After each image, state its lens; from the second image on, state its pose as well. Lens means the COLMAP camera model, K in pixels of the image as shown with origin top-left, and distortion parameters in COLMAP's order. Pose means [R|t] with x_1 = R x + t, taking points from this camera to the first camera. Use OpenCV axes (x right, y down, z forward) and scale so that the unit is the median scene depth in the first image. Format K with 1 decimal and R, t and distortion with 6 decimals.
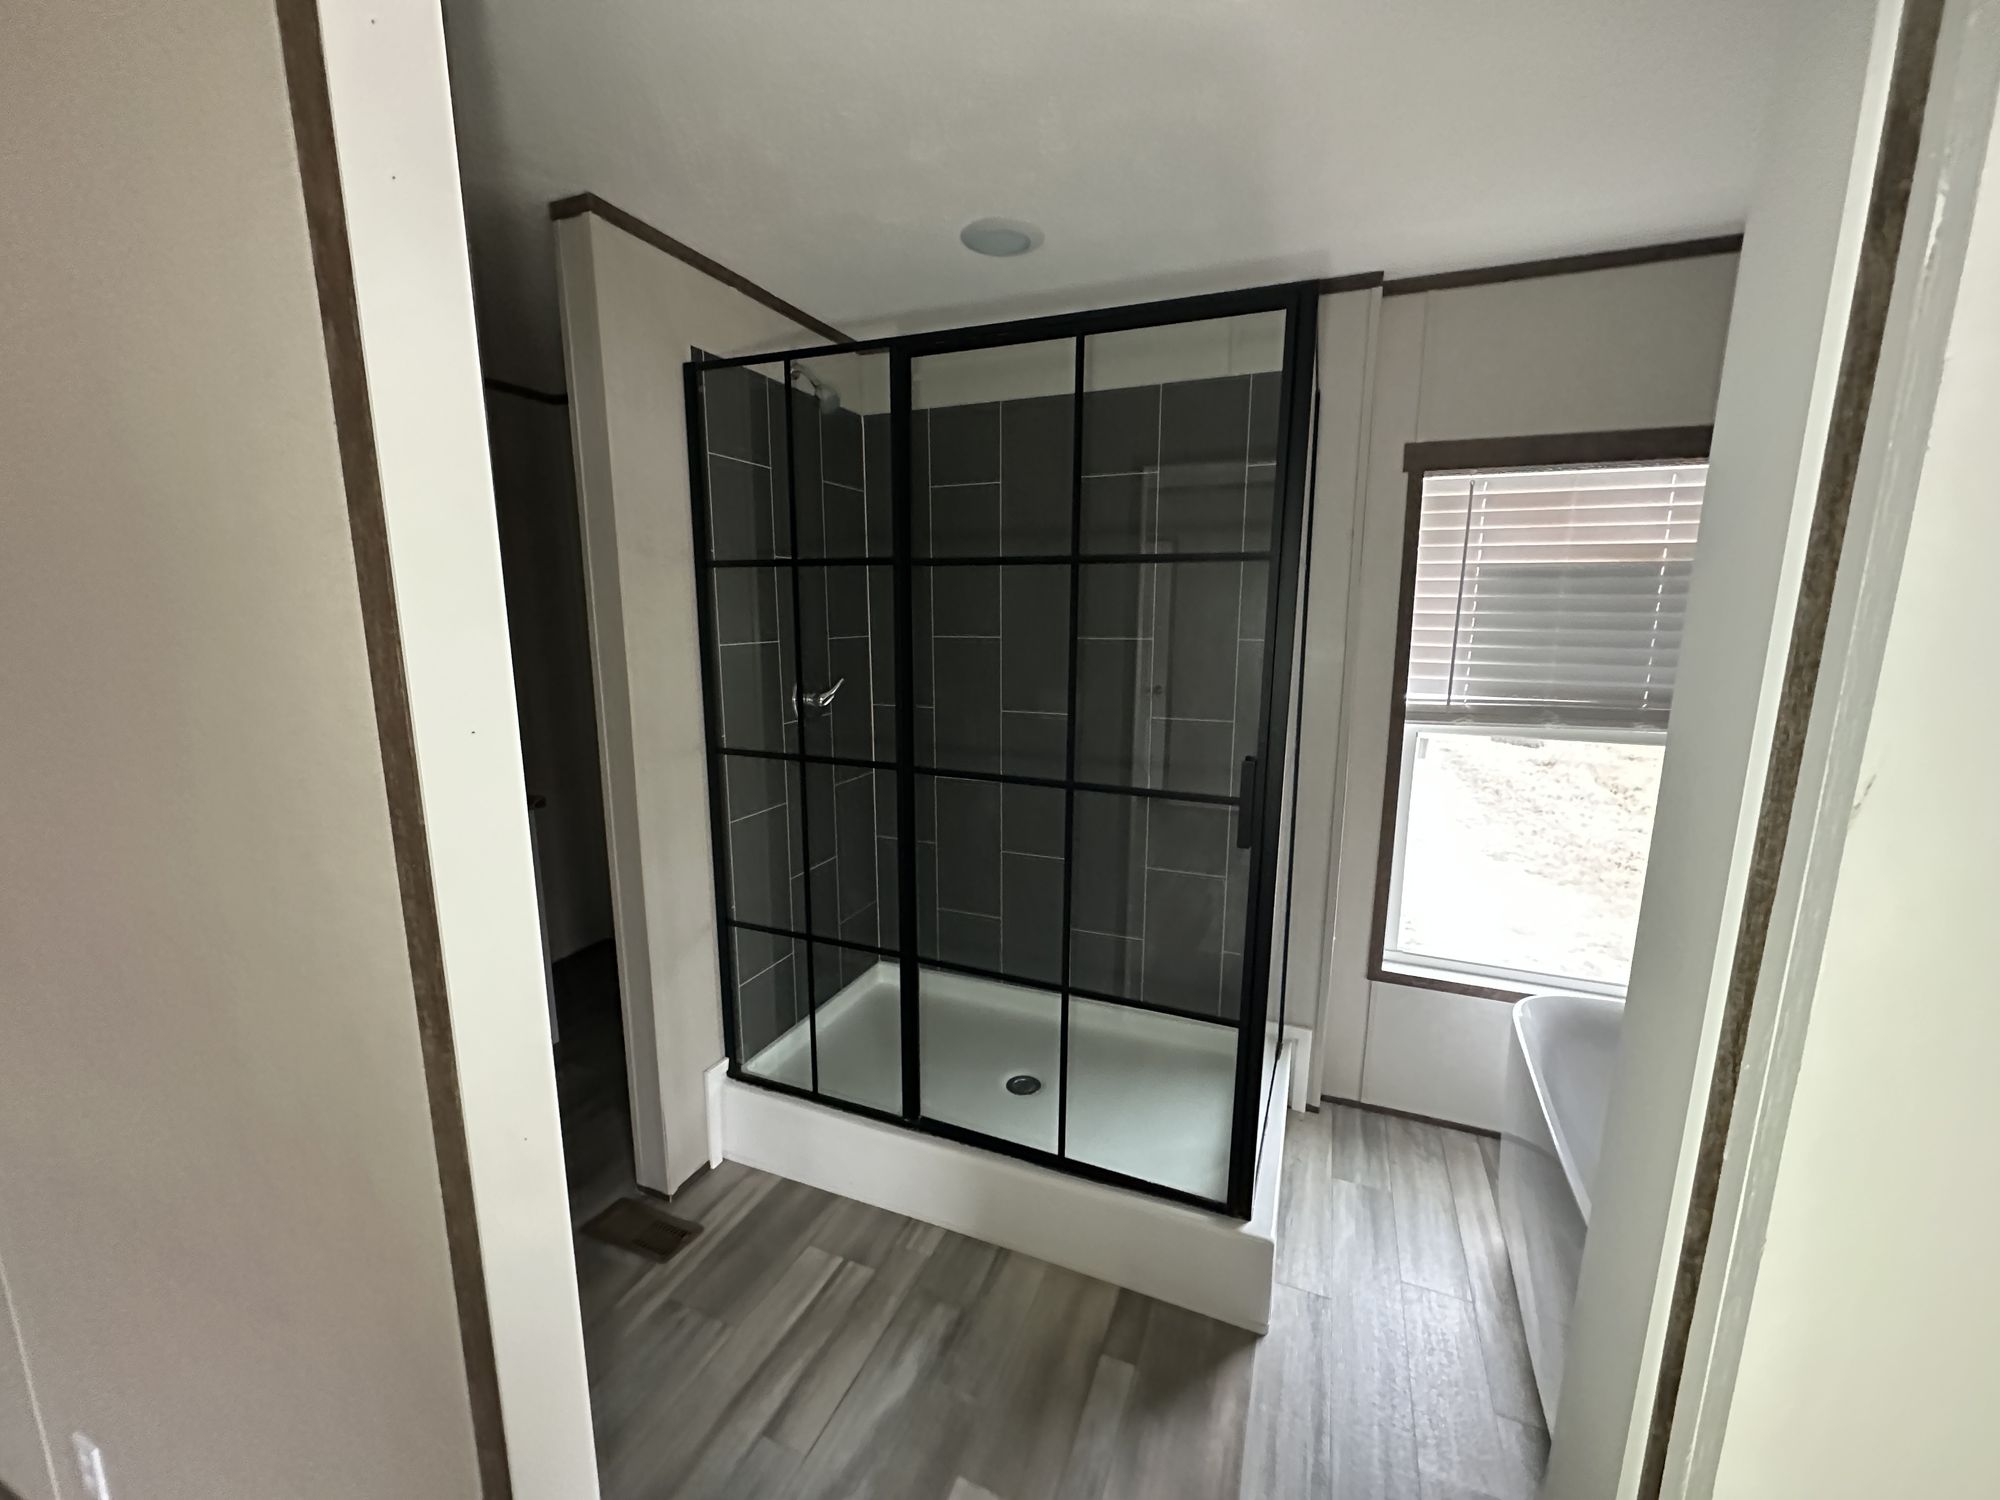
lens RADIAL K [[794.3, 0, 997.8], [0, 794.3, 750.3], [0, 0, 1]] dist [-0.003302, 0.000638]
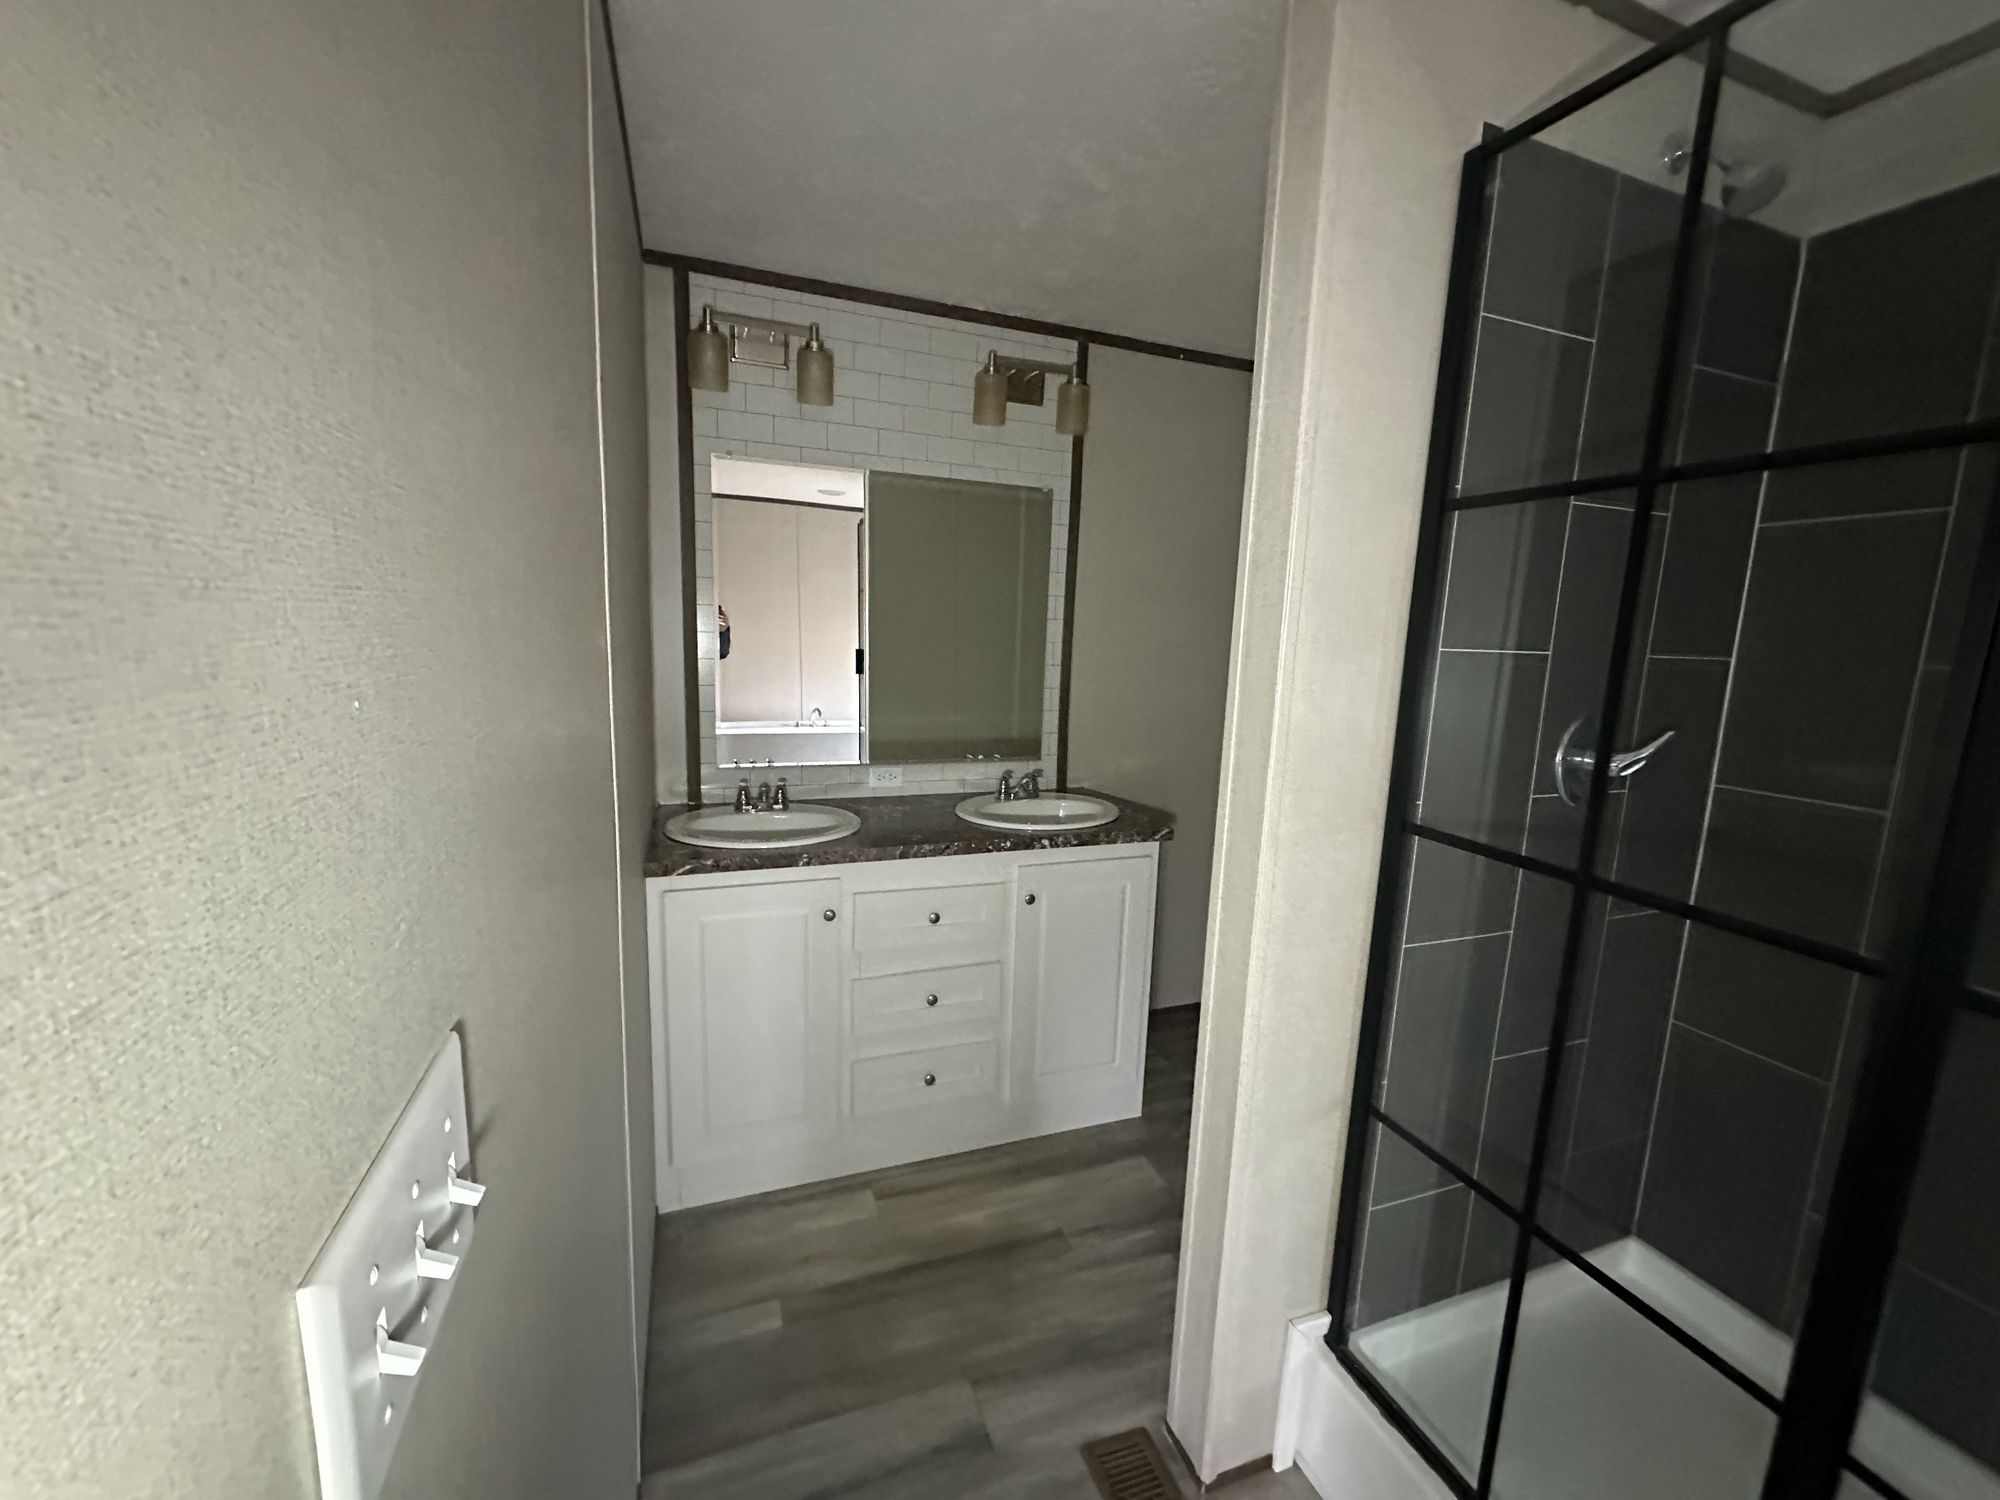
lens RADIAL K [[794.3, 0, 999.1], [0, 794.3, 758.9], [0, 0, 1]] dist [-0.003302, 0.000638]
pose [[0.680910, 0.139438, -0.718971, -0.142968], [-0.163228, 0.985909, 0.036622, -0.022046], [0.713946, 0.092420, 0.694075, 0.376658]]
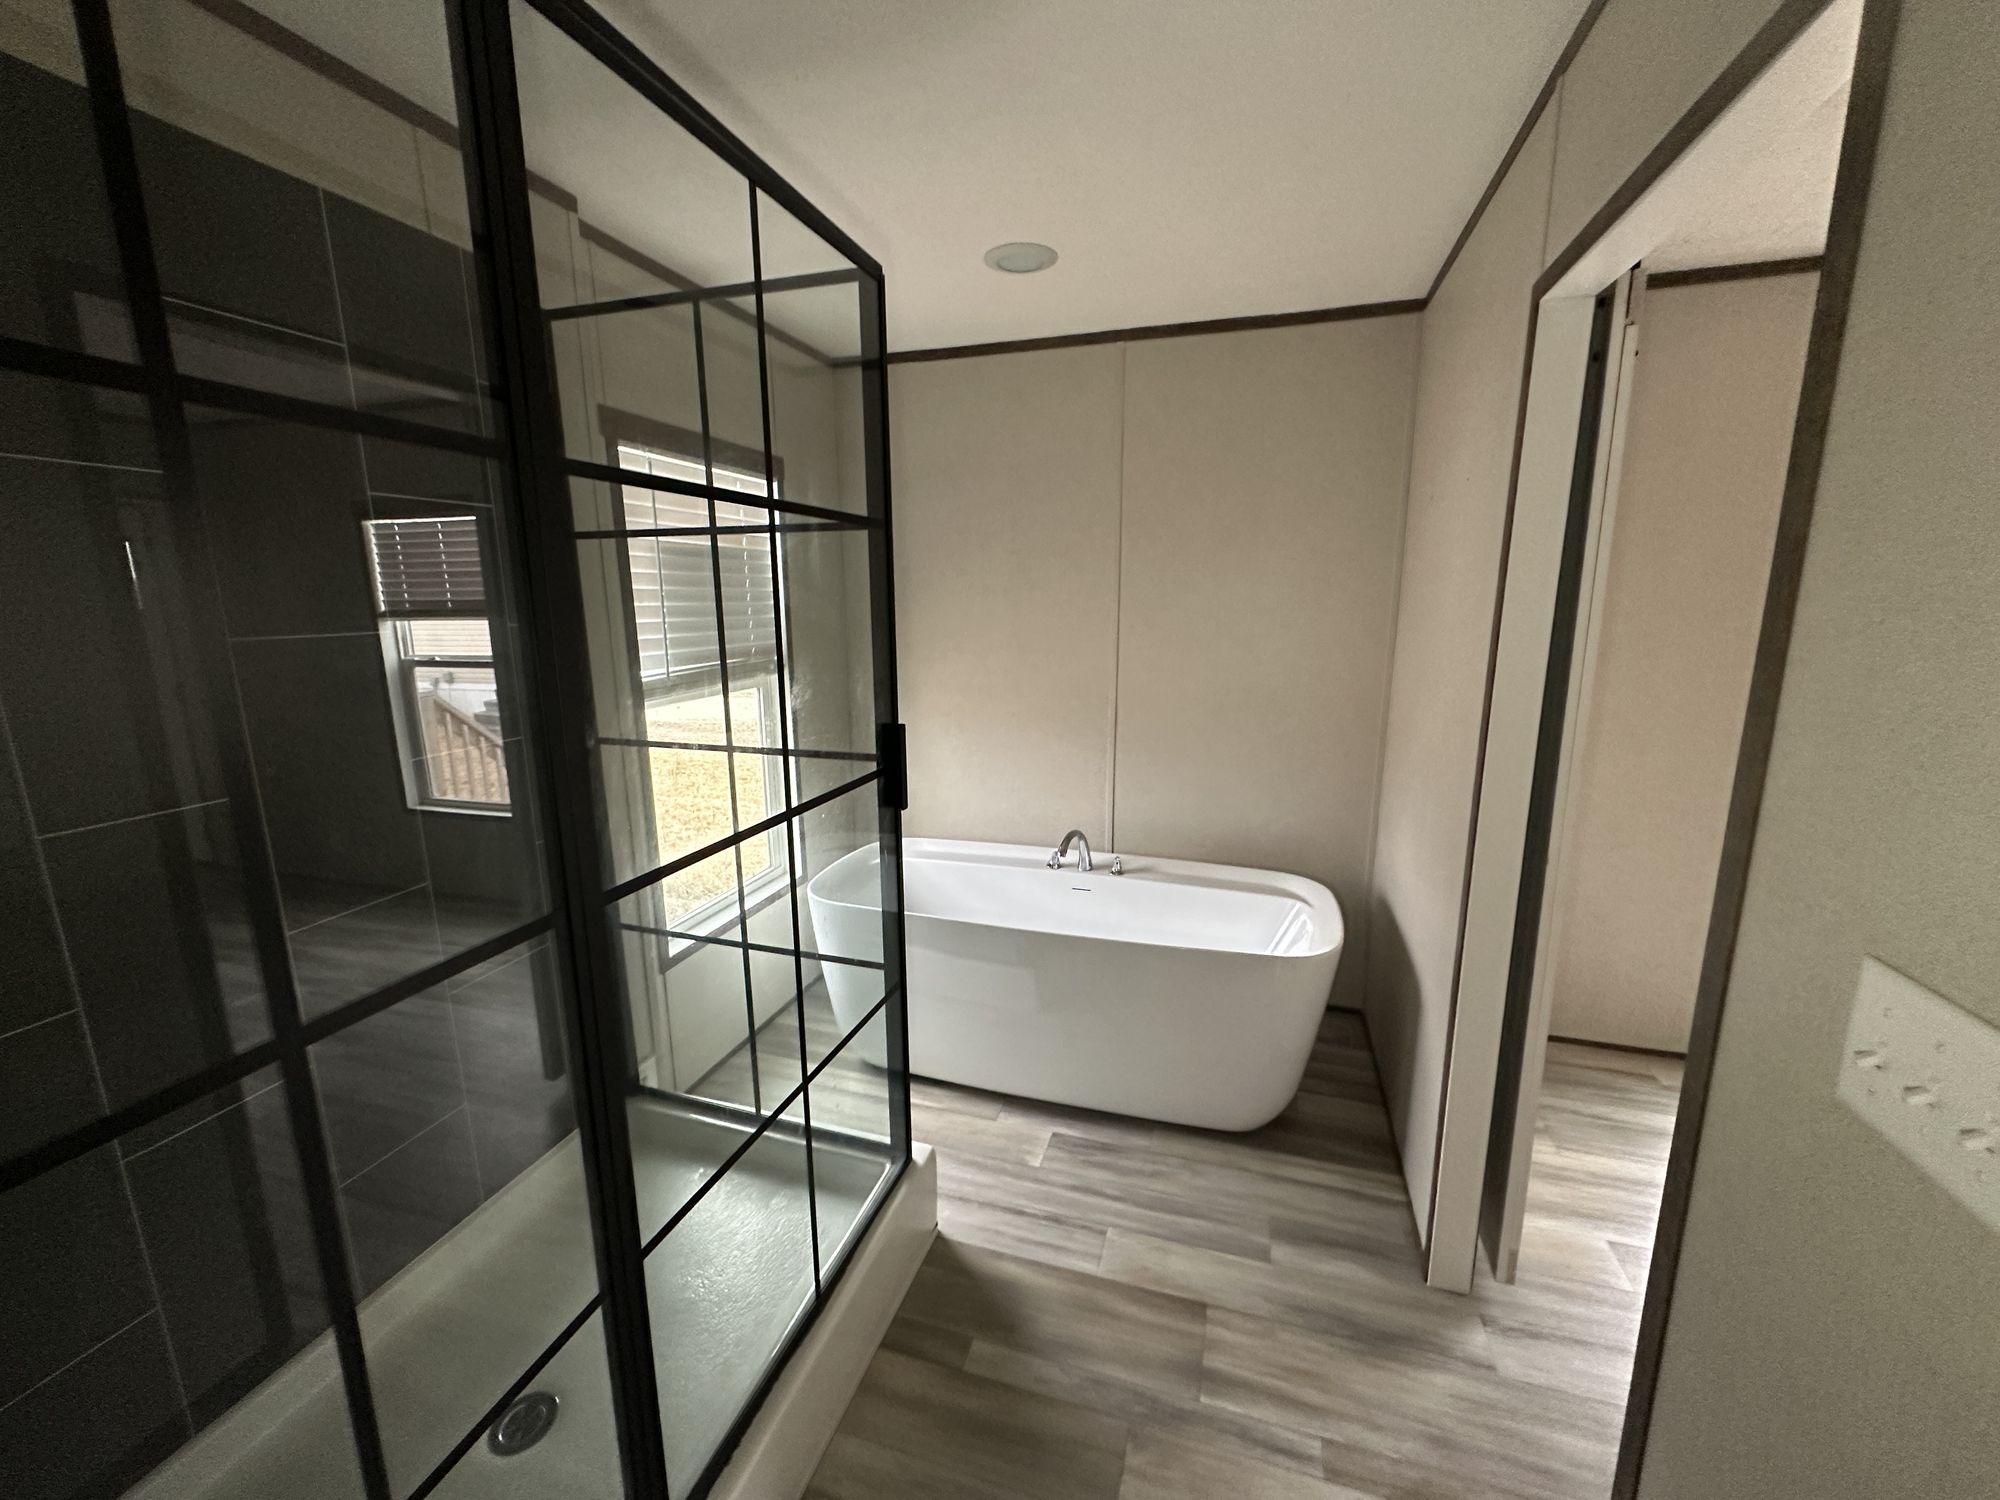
lens RADIAL K [[794.3, 0, 999.9], [0, 794.3, 743.6], [0, 0, 1]] dist [-0.003302, 0.000638]
pose [[-0.091870, -0.192508, 0.976986, -0.534967], [0.180989, 0.961564, 0.206488, -0.118770], [-0.979185, 0.195794, -0.053497, 0.704108]]
